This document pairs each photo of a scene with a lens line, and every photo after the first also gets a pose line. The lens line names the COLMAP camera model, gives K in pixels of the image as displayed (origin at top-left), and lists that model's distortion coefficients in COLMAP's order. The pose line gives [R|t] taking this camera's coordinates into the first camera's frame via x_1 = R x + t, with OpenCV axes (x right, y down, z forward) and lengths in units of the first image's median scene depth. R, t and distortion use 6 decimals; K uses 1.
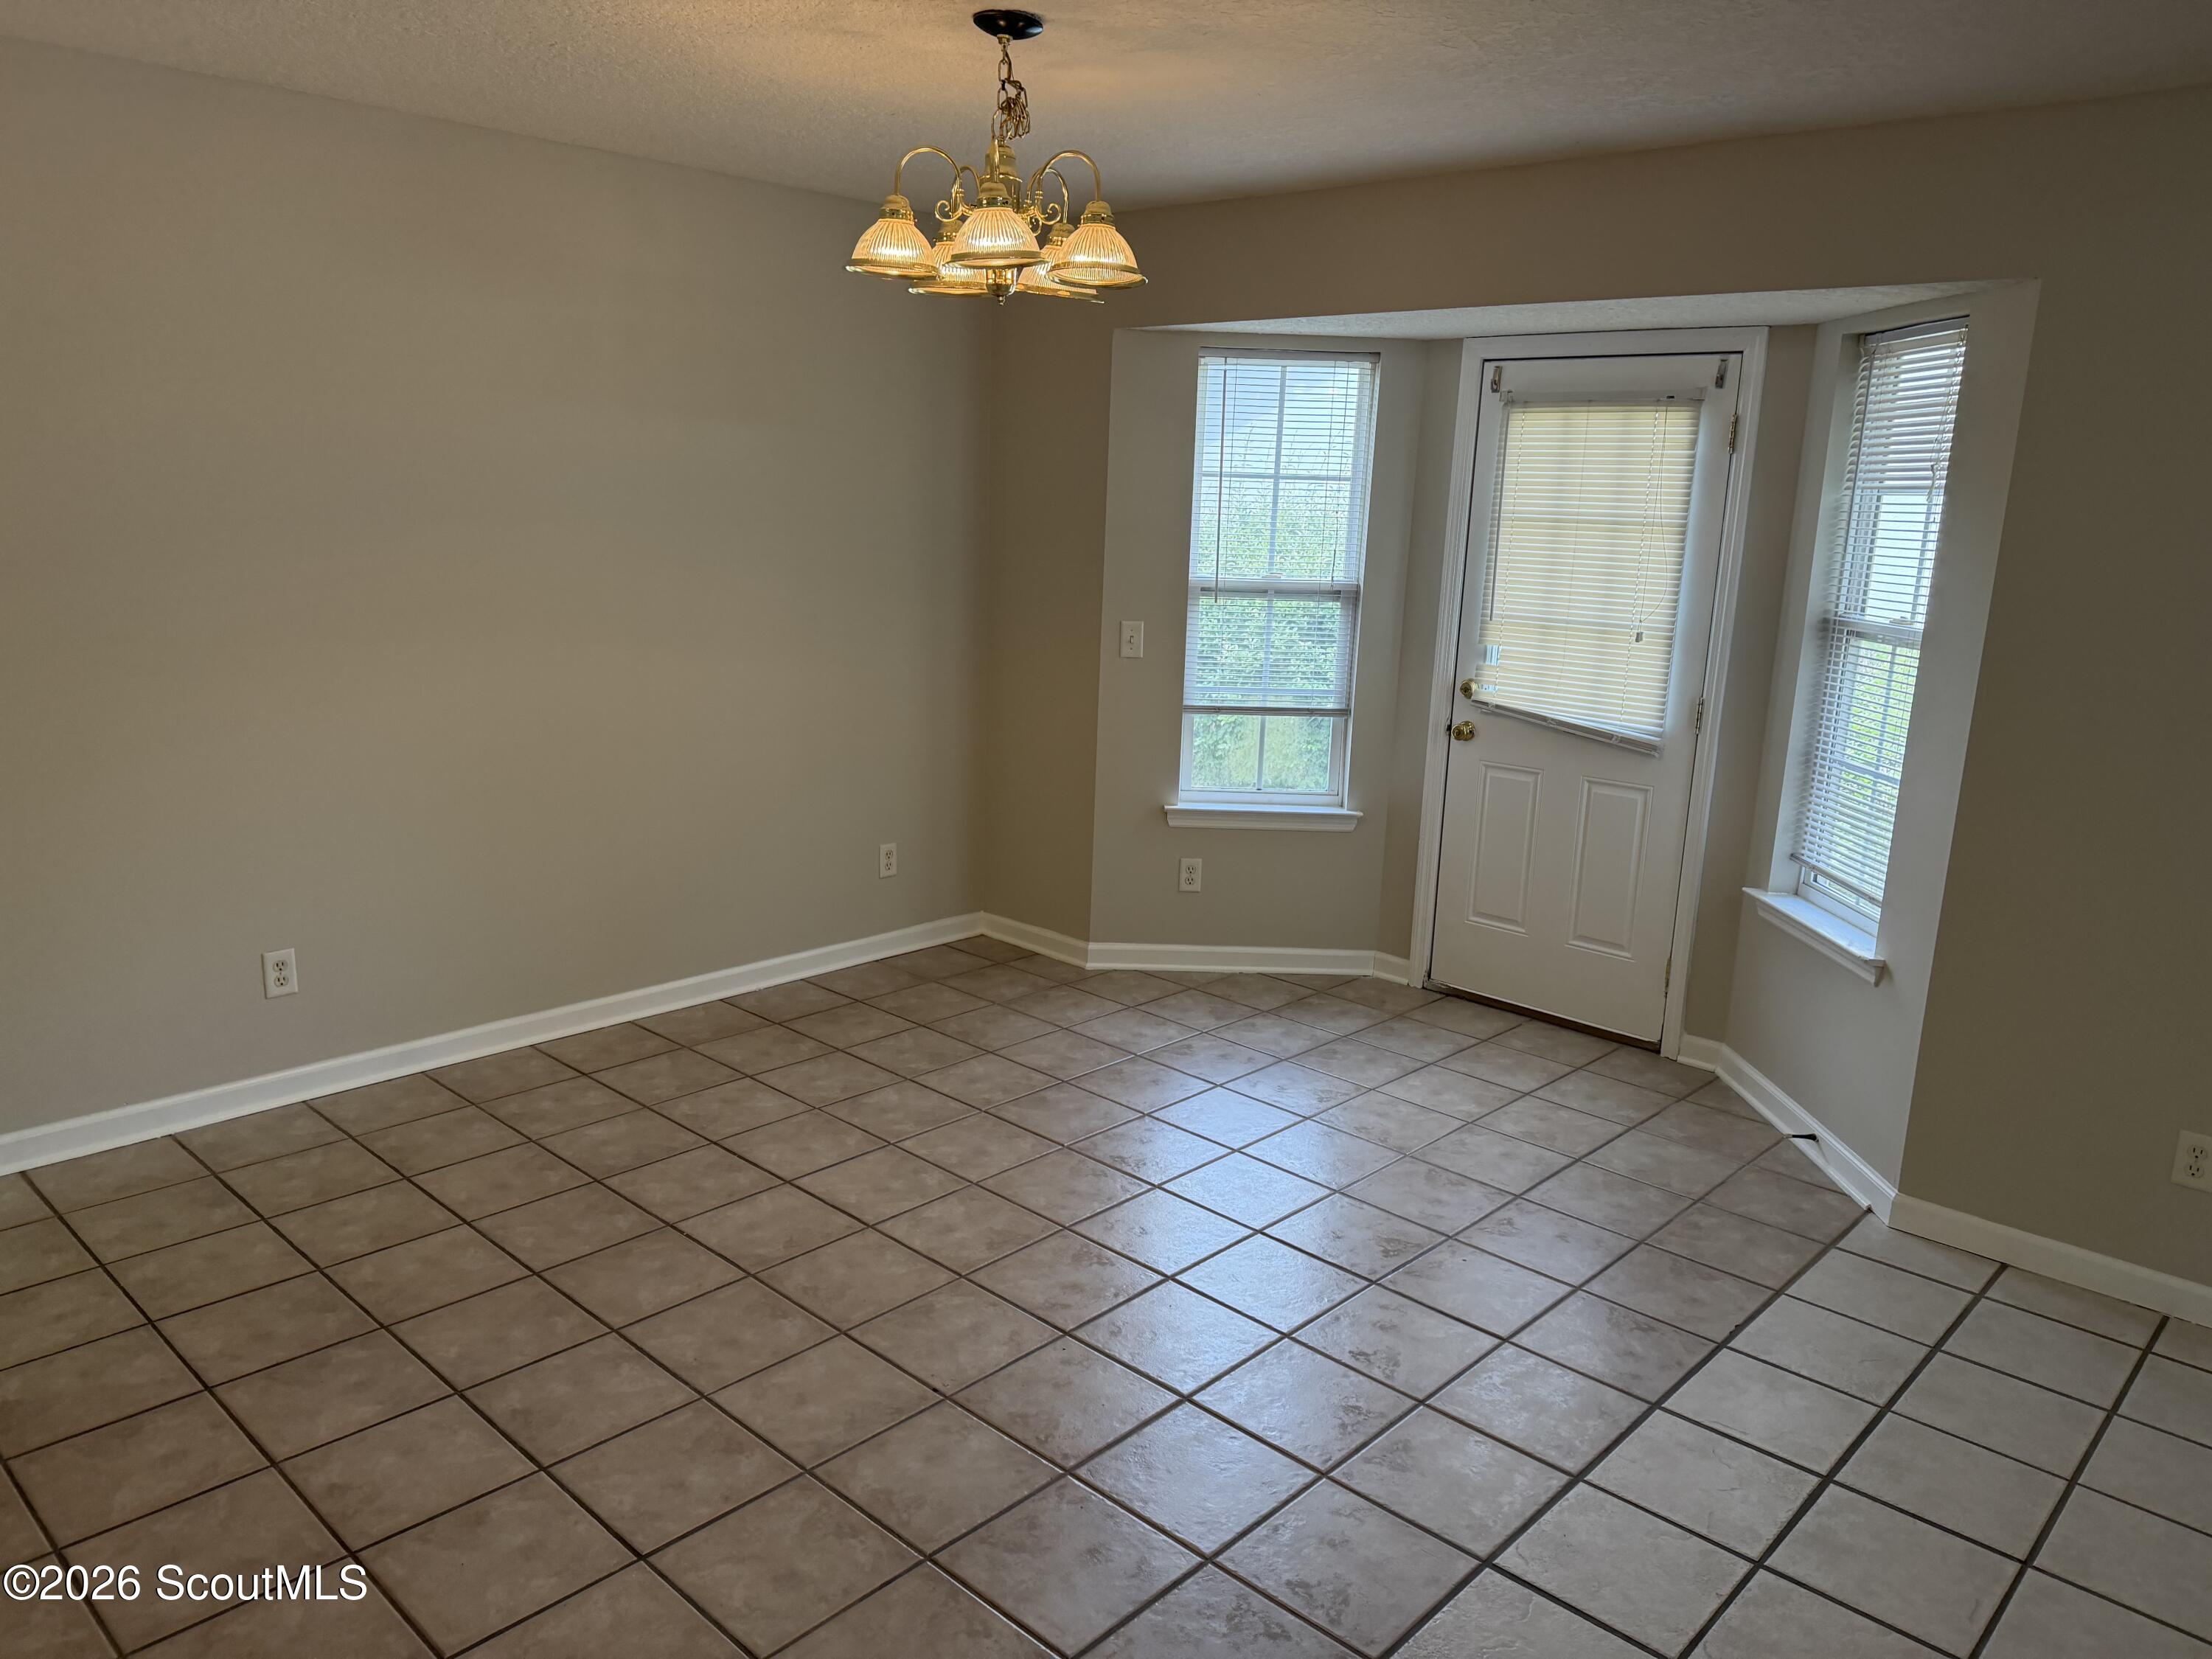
lens RADIAL K [[1544.8, 0, 1119.6], [0, 1544.8, 838.0], [0, 0, 1]] dist [0.015371, -0.019100]
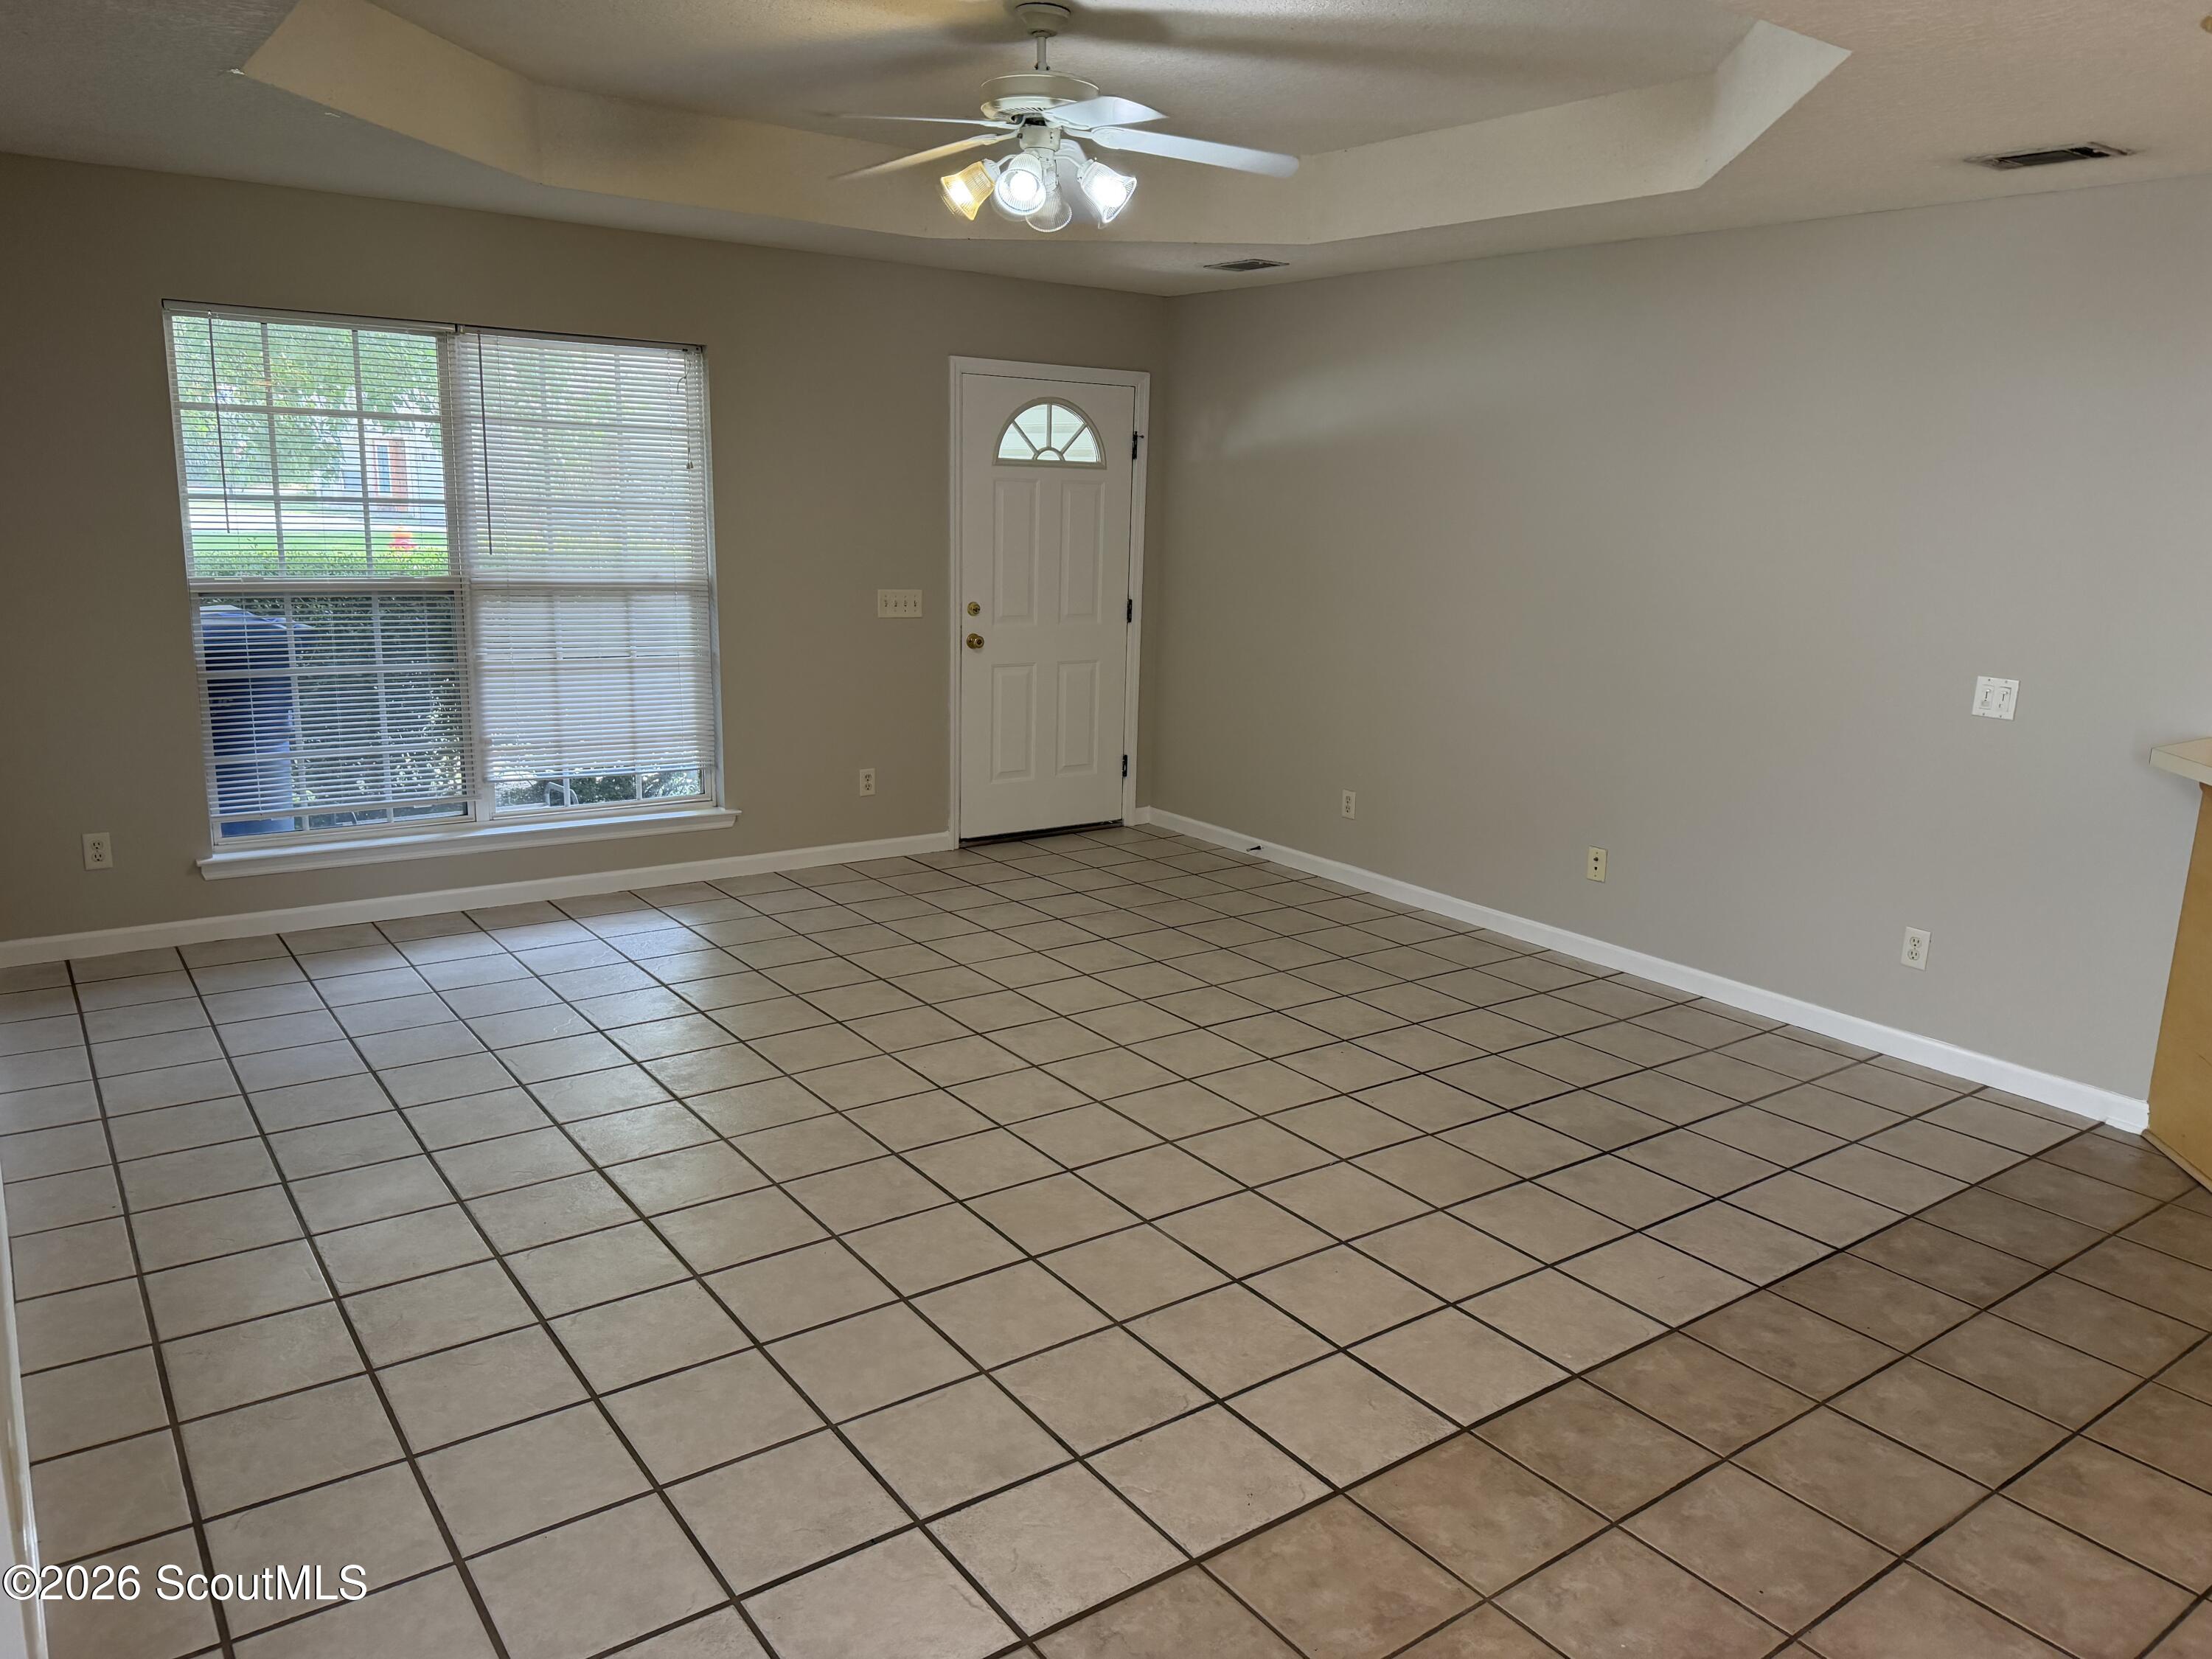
lens RADIAL K [[1544.8, 0, 1140.9], [0, 1544.8, 832.3], [0, 0, 1]] dist [0.015371, -0.019100]
pose [[-0.983079, -0.100055, 0.153443, 0.134492], [-0.023446, 0.899489, 0.436314, -0.204723], [-0.181676, 0.425333, -0.886615, 0.938499]]
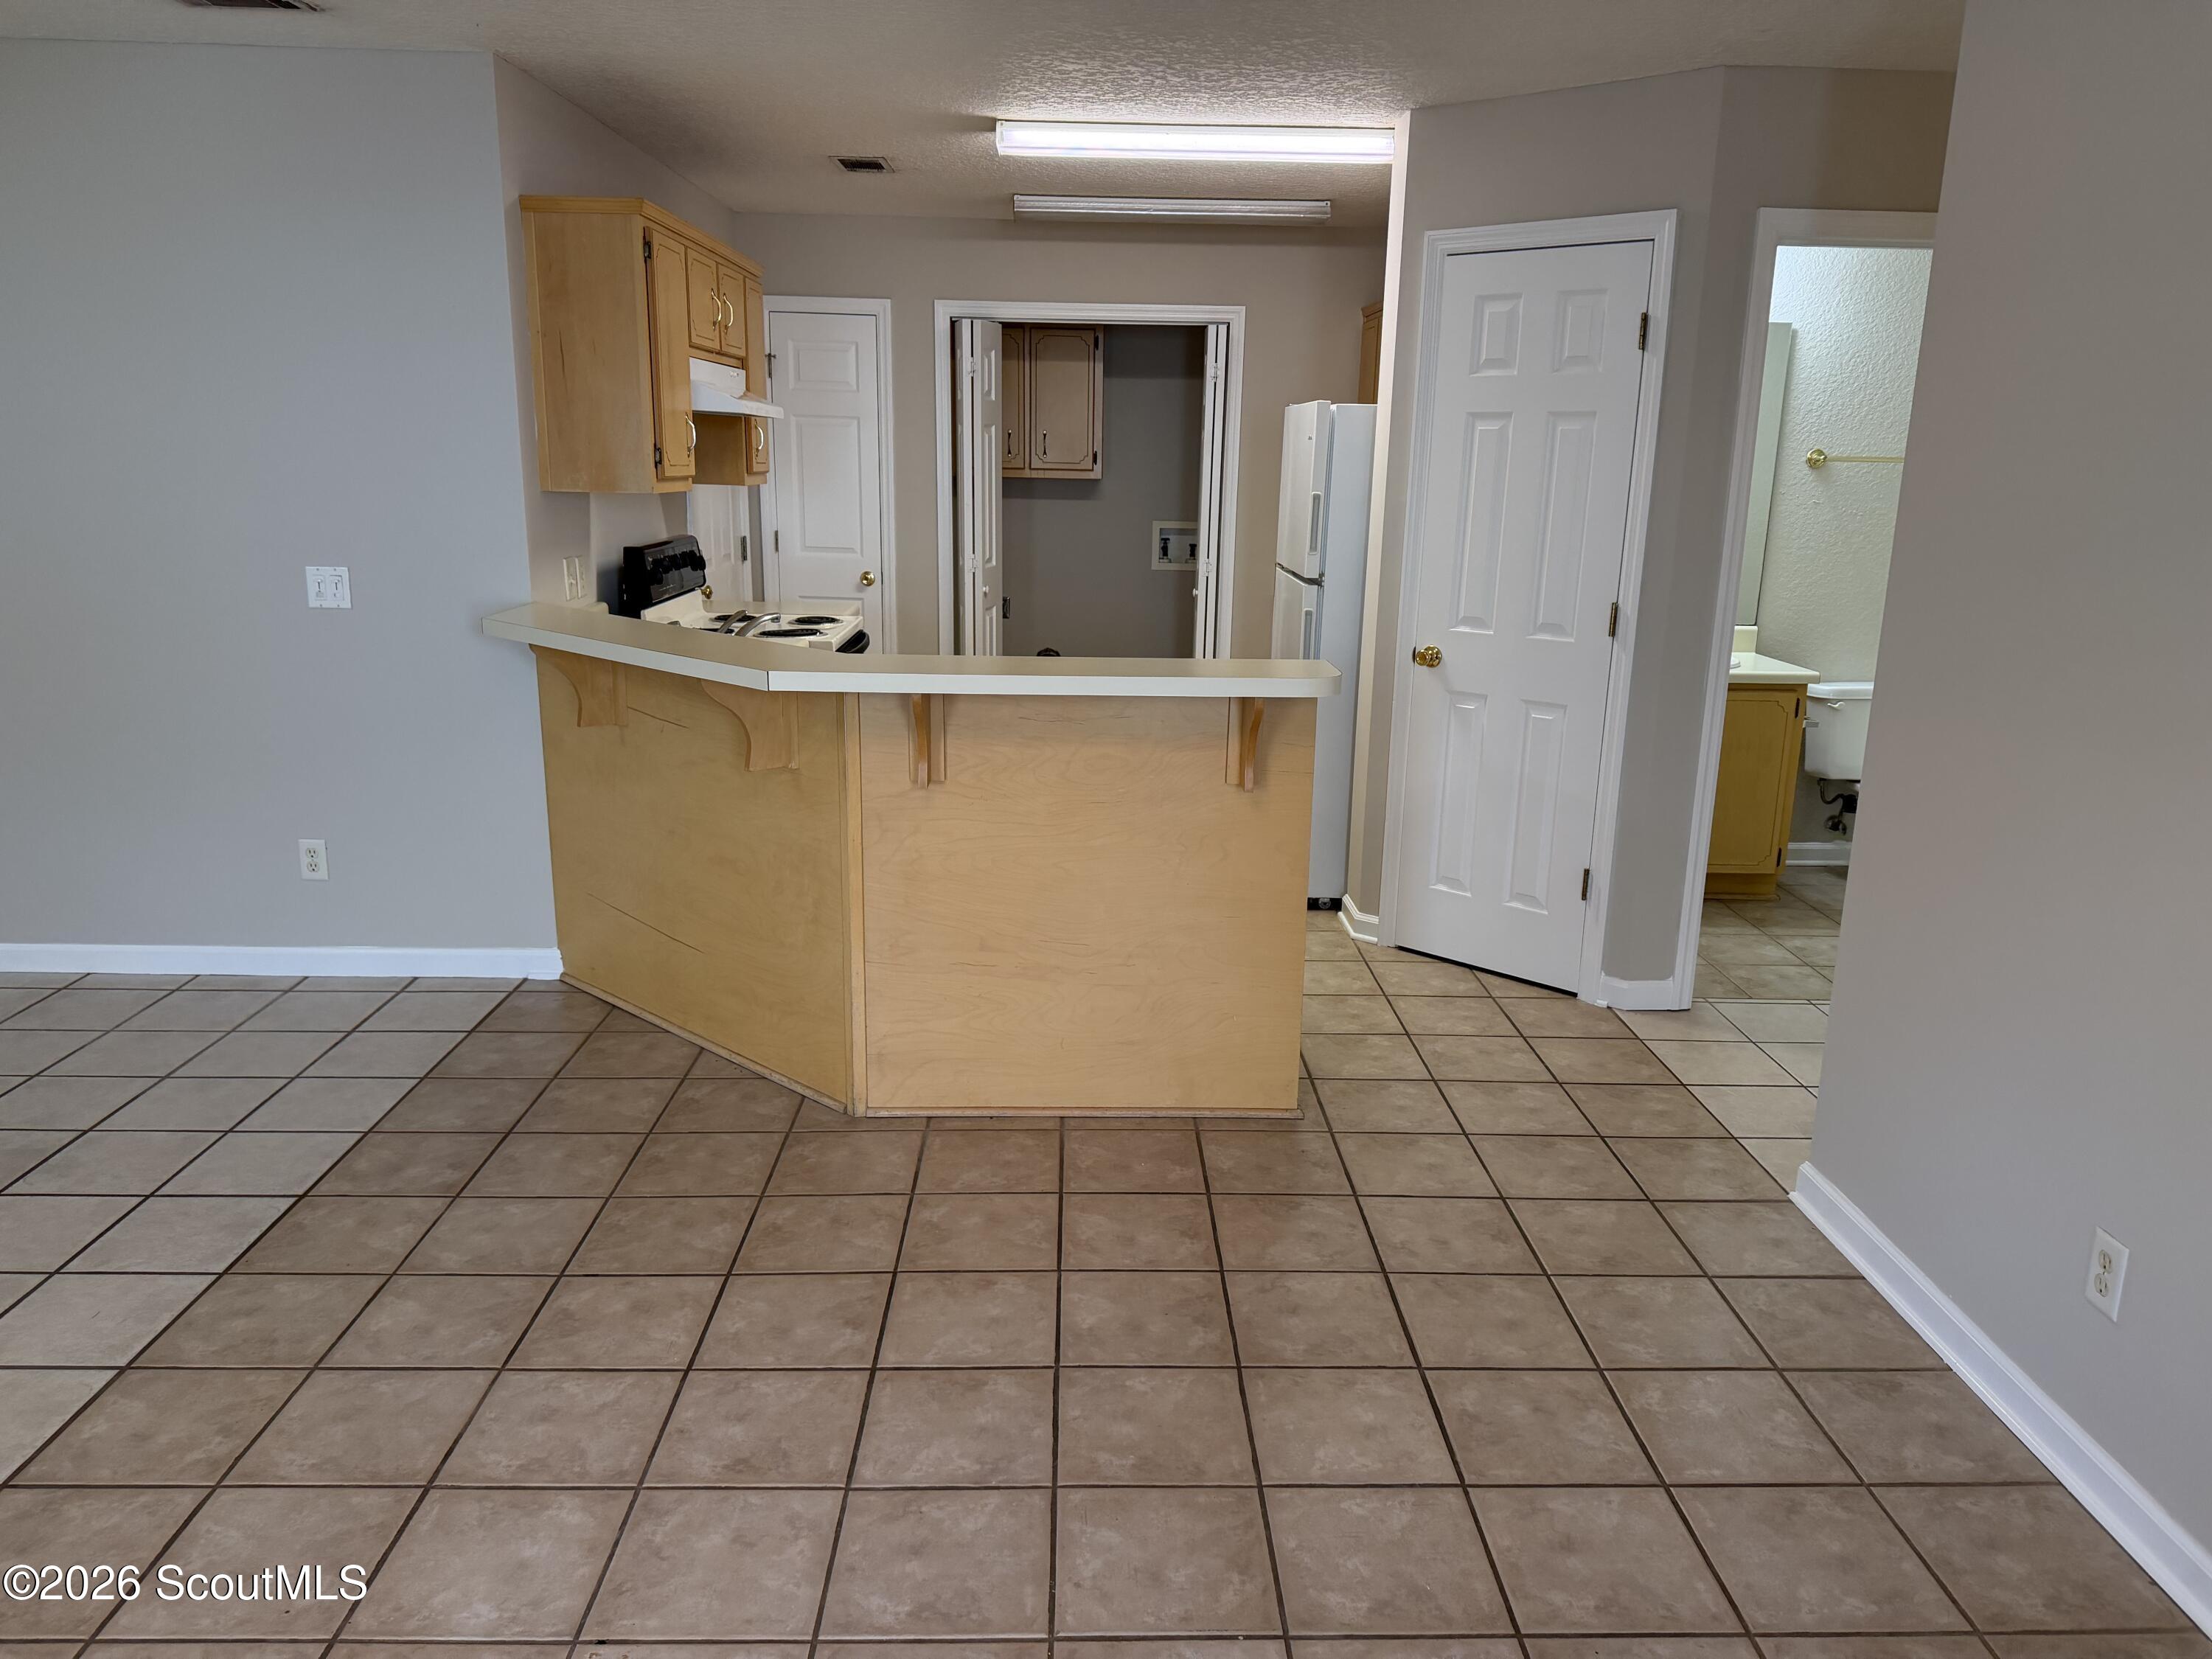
lens RADIAL K [[1544.8, 0, 1096.3], [0, 1544.8, 824.7], [0, 0, 1]] dist [0.015371, -0.019100]
pose [[-0.712178, 0.121515, -0.691402, 0.101561], [-0.201966, 0.907796, 0.367582, -0.178513], [0.672318, 0.401424, -0.621970, 0.898247]]
